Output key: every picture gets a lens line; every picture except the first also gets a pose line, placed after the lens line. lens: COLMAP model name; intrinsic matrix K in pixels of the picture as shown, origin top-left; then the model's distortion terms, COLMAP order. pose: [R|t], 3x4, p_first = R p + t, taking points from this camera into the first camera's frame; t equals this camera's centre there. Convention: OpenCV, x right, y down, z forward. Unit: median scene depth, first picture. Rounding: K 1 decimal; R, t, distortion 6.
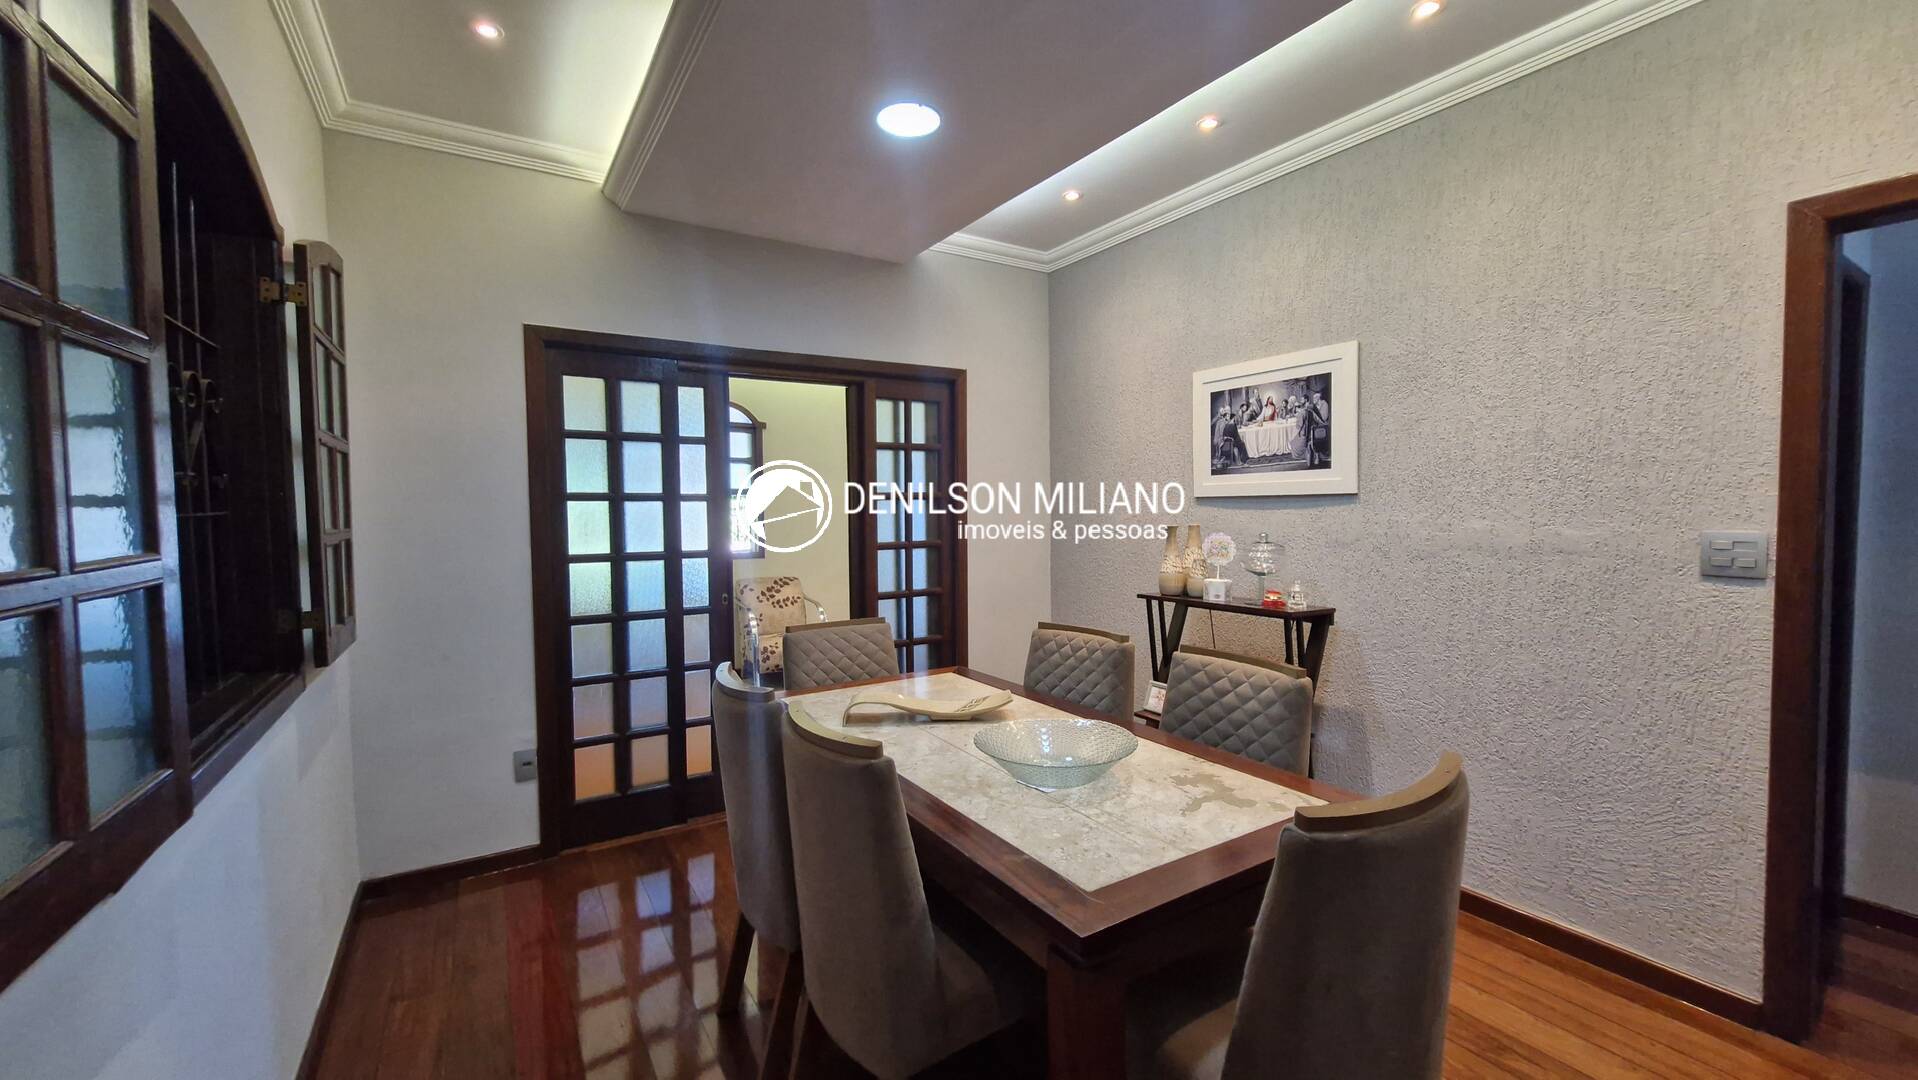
lens RADIAL K [[751.9, 0, 952.7], [0, 751.9, 539.6], [0, 0, 1]] dist [-0.001128, 0.000486]
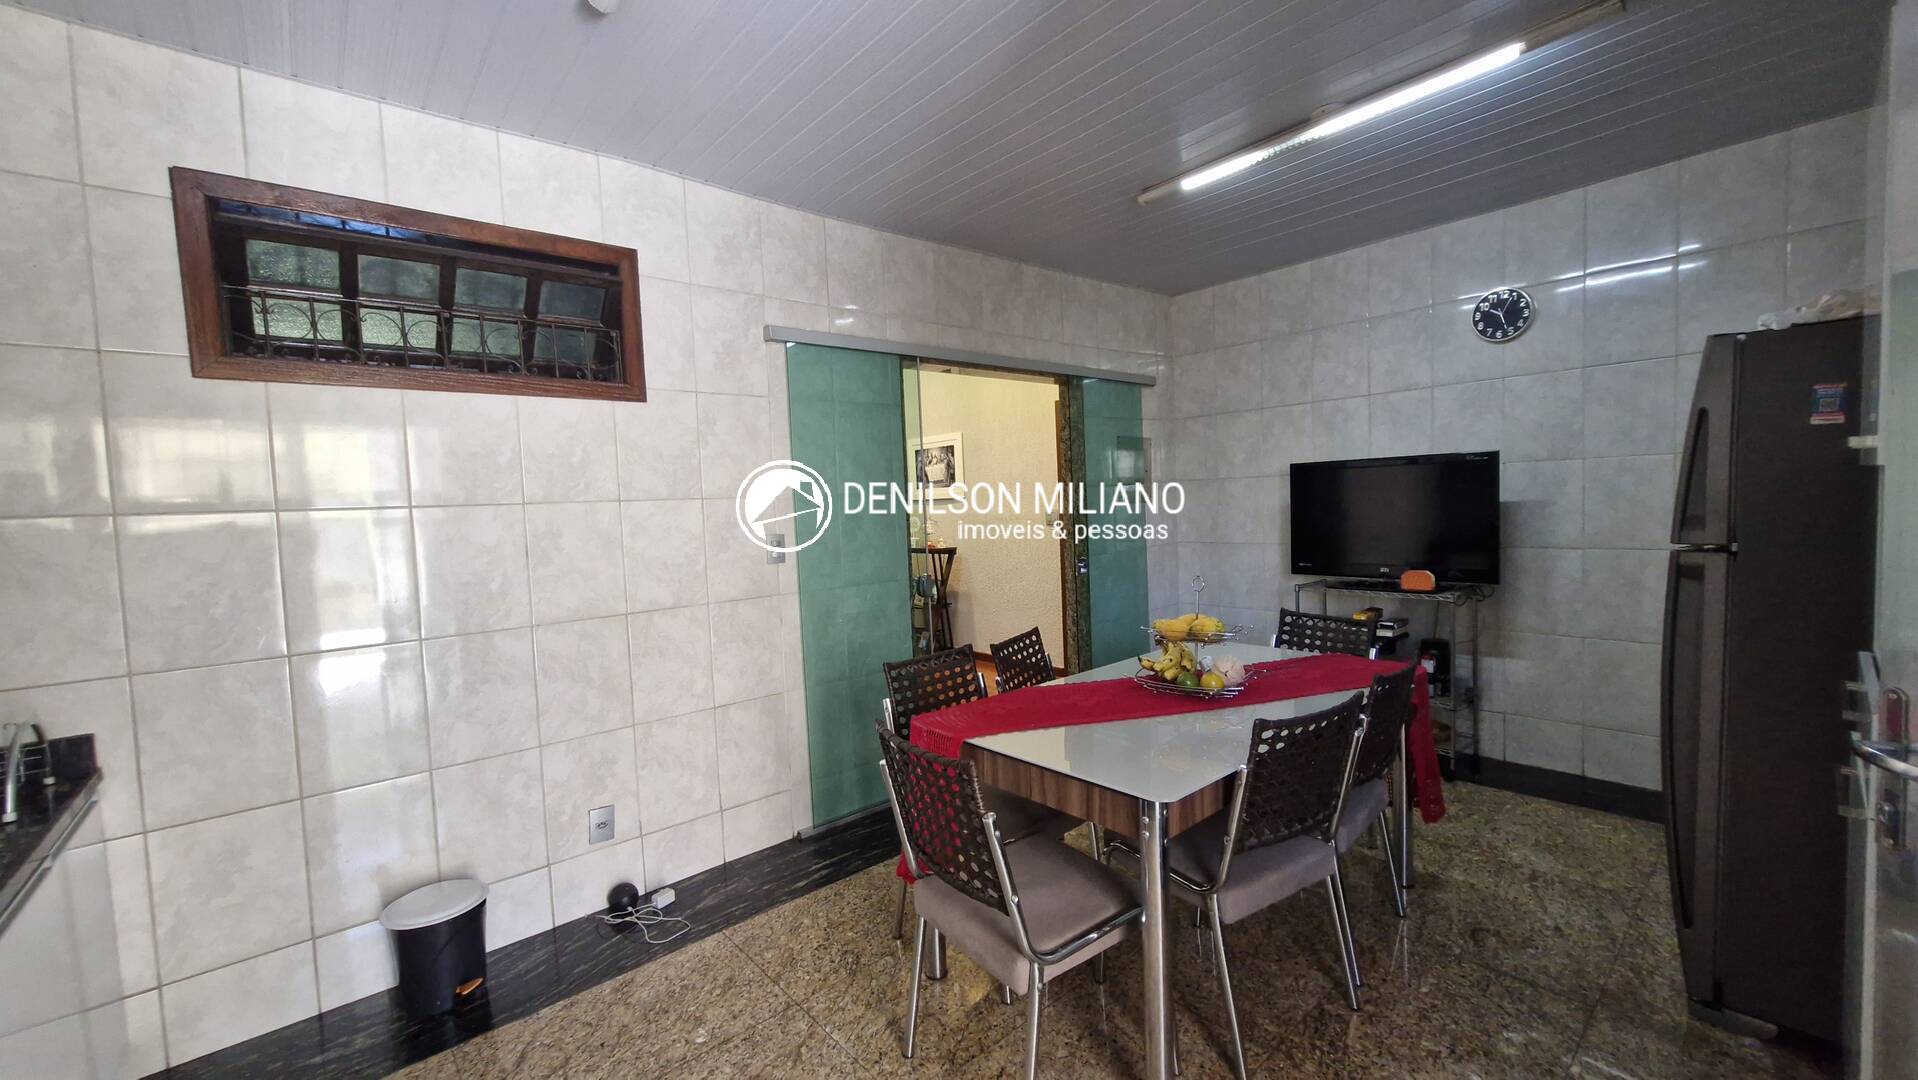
lens RADIAL K [[751.9, 0, 962.9], [0, 751.9, 541.6], [0, 0, 1]] dist [-0.001128, 0.000486]
pose [[0.988235, -0.034467, 0.149009, 0.175486], [0.033000, 0.999380, 0.012310, 0.044865], [-0.149340, -0.007248, 0.988759, -1.249446]]
